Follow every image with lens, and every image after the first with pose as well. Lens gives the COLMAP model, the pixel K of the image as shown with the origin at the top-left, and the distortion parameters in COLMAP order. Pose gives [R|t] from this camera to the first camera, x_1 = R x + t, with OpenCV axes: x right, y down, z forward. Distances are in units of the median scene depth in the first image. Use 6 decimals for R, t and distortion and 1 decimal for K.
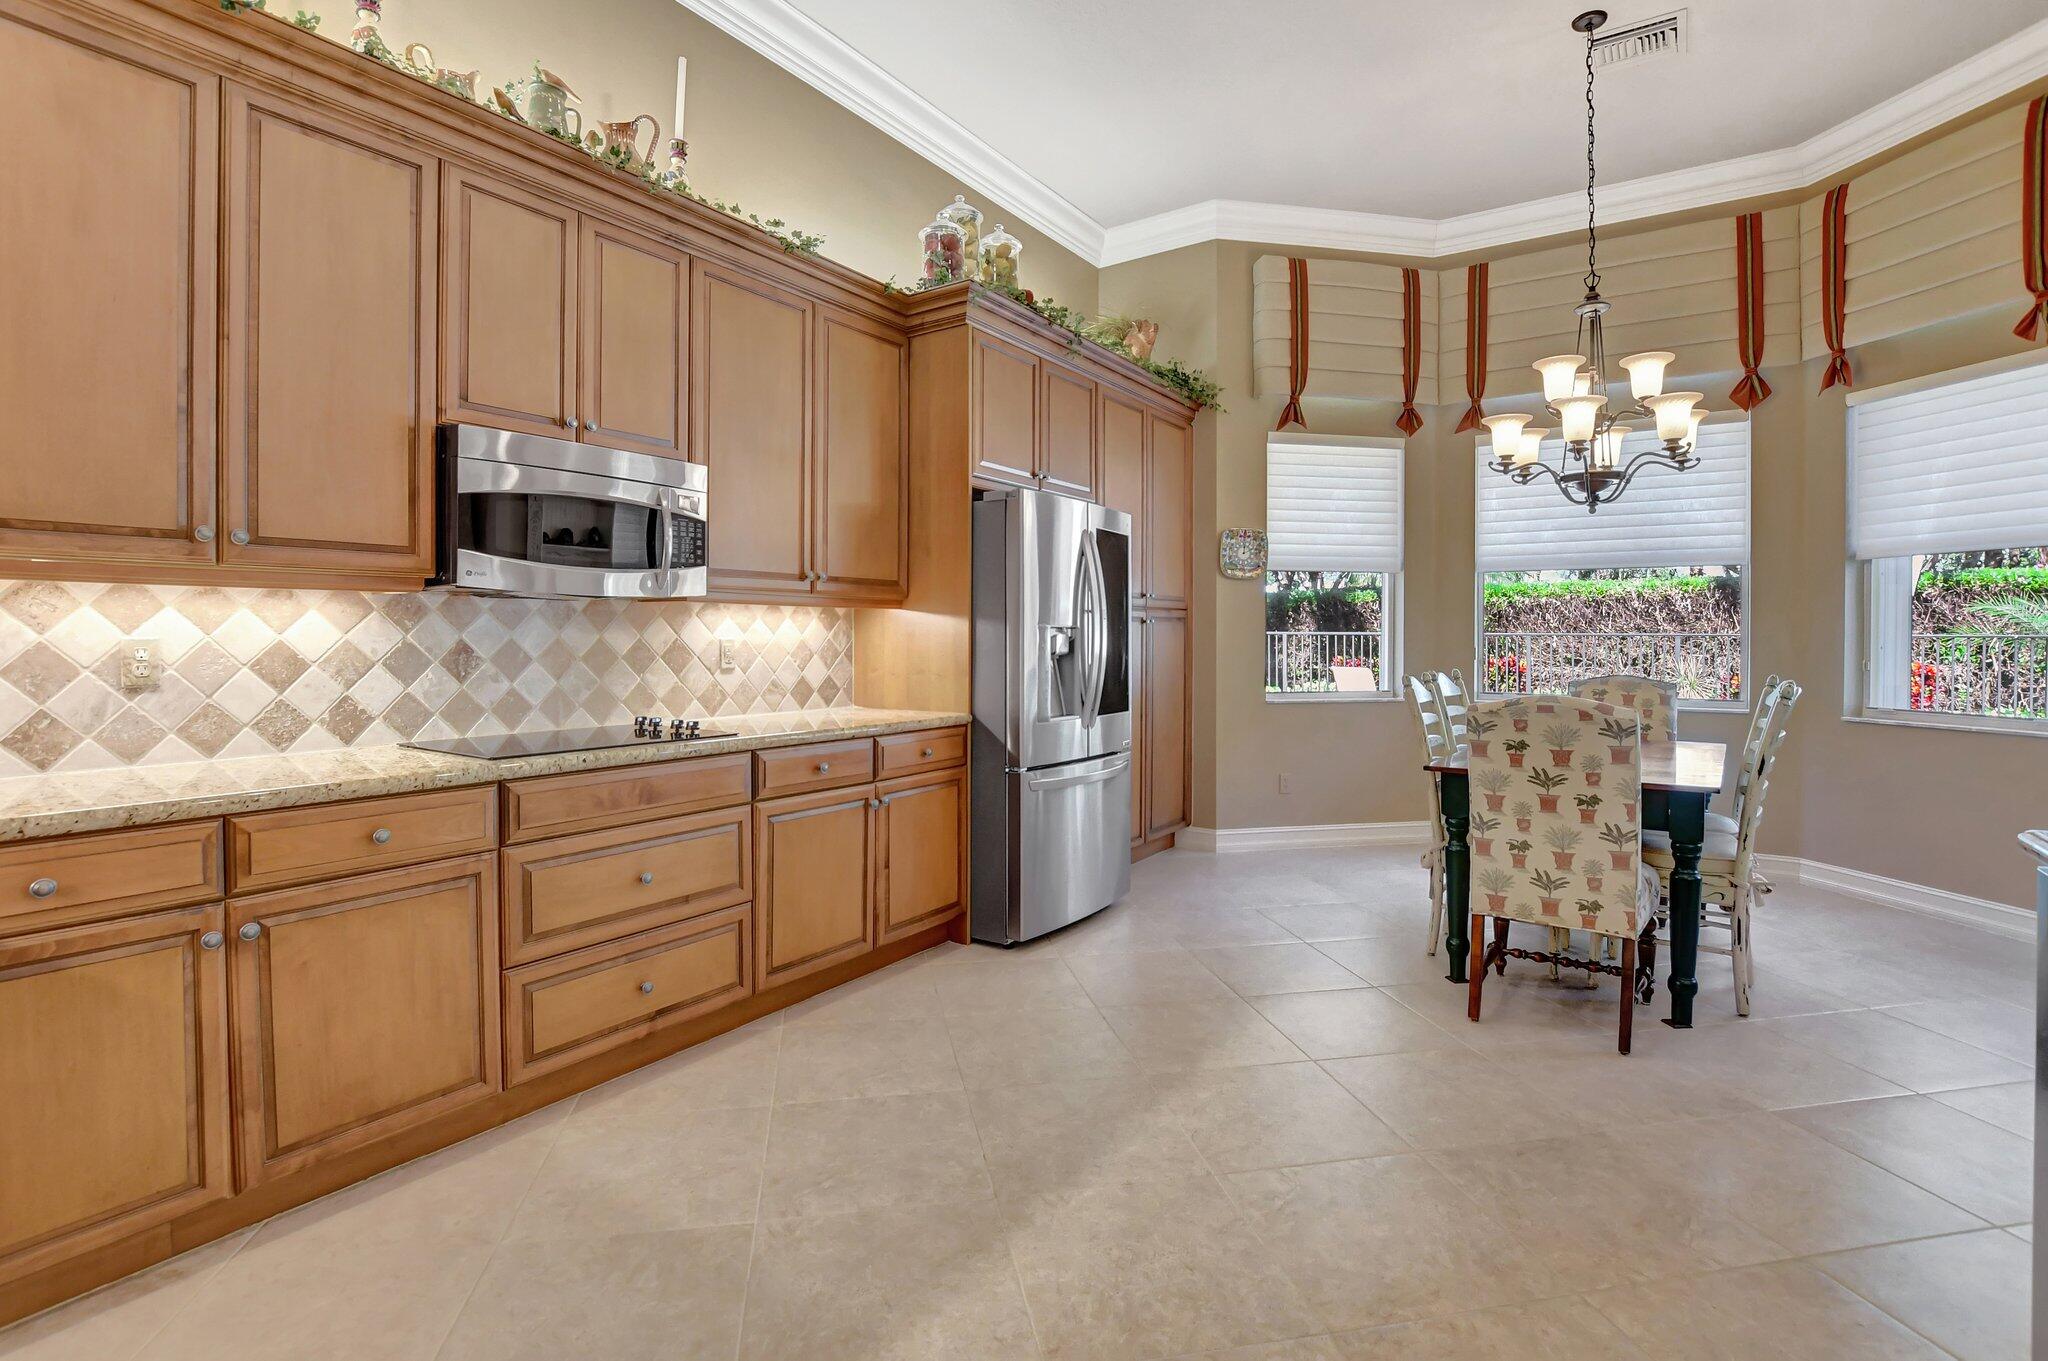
lens RADIAL K [[953.7, 0, 1001.8], [0, 953.7, 643.5], [0, 0, 1]] dist [-0.032480, 0.000081]
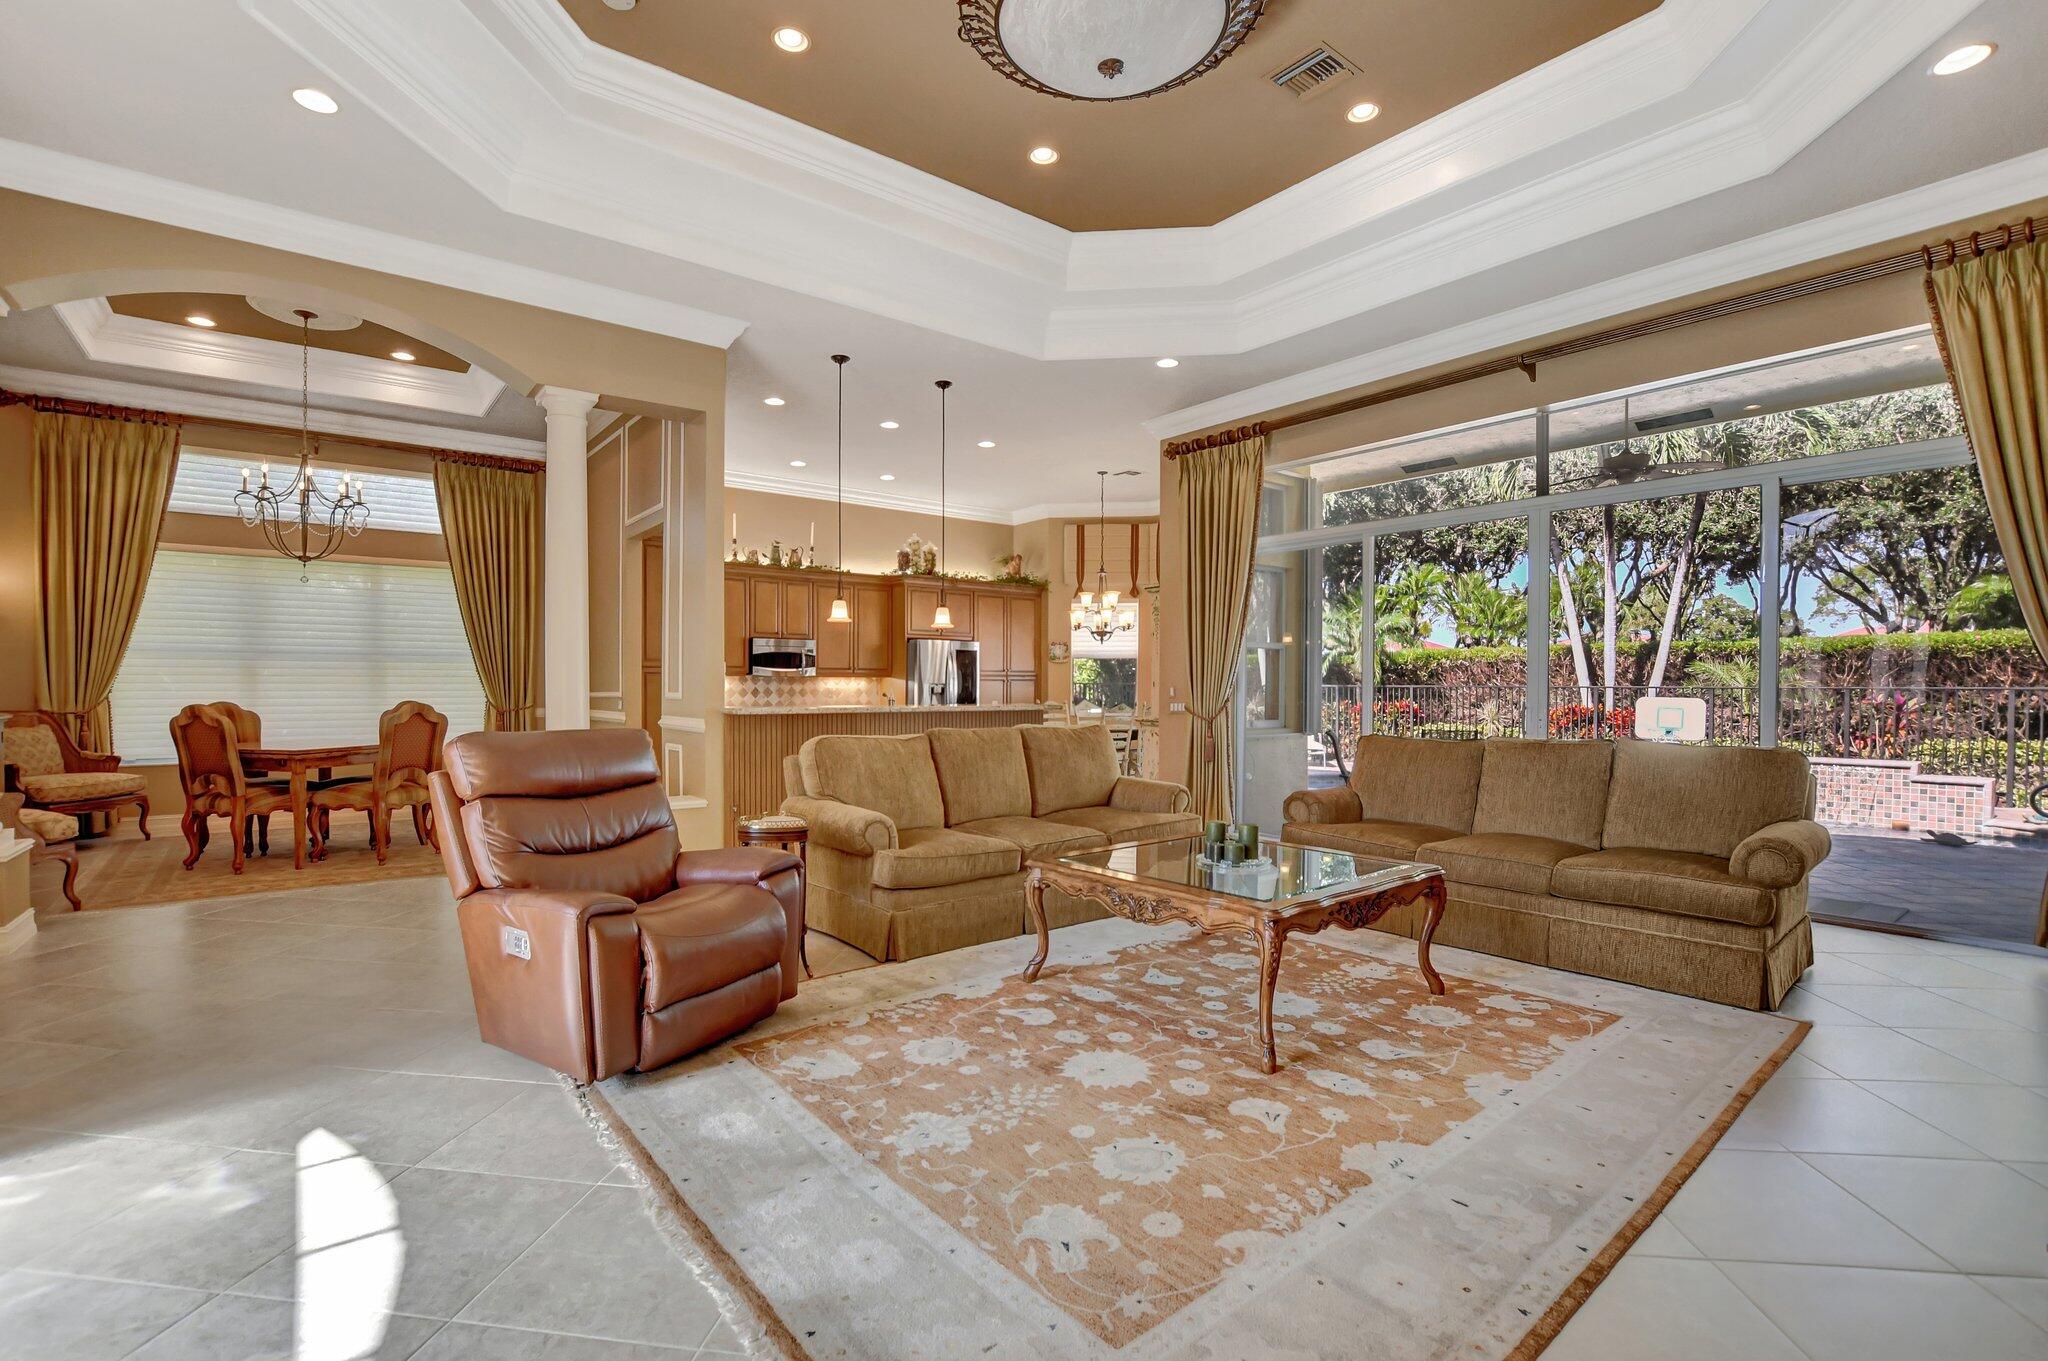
lens RADIAL K [[917.7, 0, 1015.8], [0, 917.7, 693.9], [0, 0, 1]] dist [-0.036381, 0.007151]
pose [[0.958063, 0.002293, -0.286548, 1.418392], [-0.003458, 0.999988, -0.003561, 0.030707], [0.286536, 0.004403, 0.958059, -2.131946]]
